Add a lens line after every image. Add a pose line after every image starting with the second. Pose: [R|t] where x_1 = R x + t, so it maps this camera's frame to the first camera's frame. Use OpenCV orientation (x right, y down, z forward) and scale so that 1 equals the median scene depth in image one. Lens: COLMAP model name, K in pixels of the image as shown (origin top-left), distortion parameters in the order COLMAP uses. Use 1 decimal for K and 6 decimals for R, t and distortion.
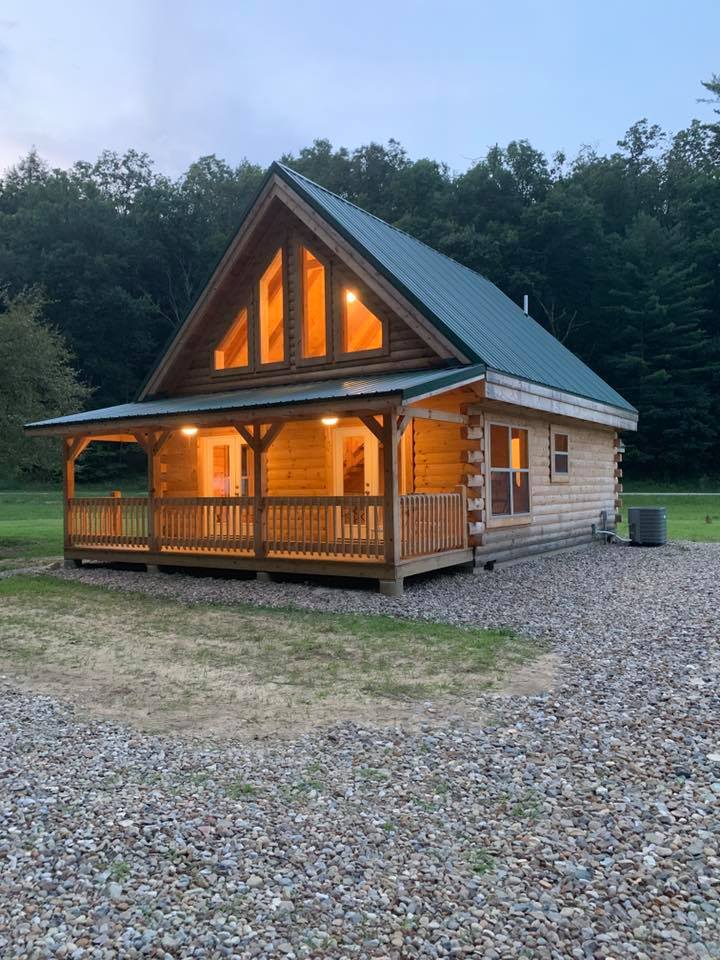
lens RADIAL K [[748.4, 0, 360.0], [0, 748.4, 480.0], [0, 0, 1]] dist [0.021883, -0.001959]
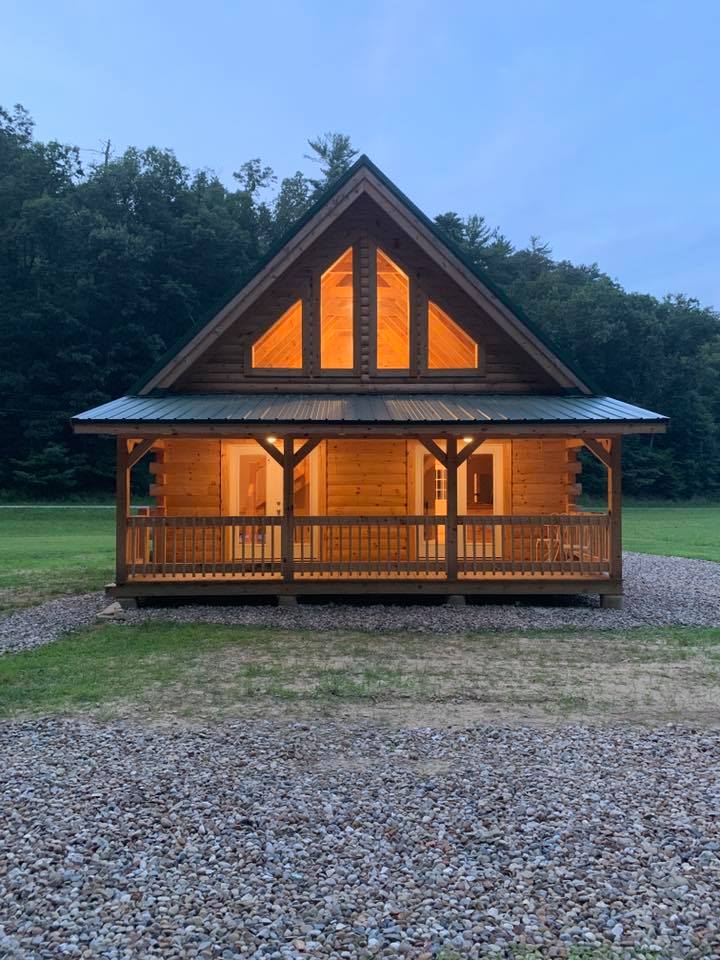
lens RADIAL K [[748.6, 0, 330.3], [0, 748.6, 484.9], [0, 0, 1]] dist [0.025622, -0.000911]
pose [[0.826446, 0.019216, 0.562687, -0.630769], [-0.015451, 0.999815, -0.011450, -0.002789], [-0.562803, 0.000769, 0.826591, 0.239487]]
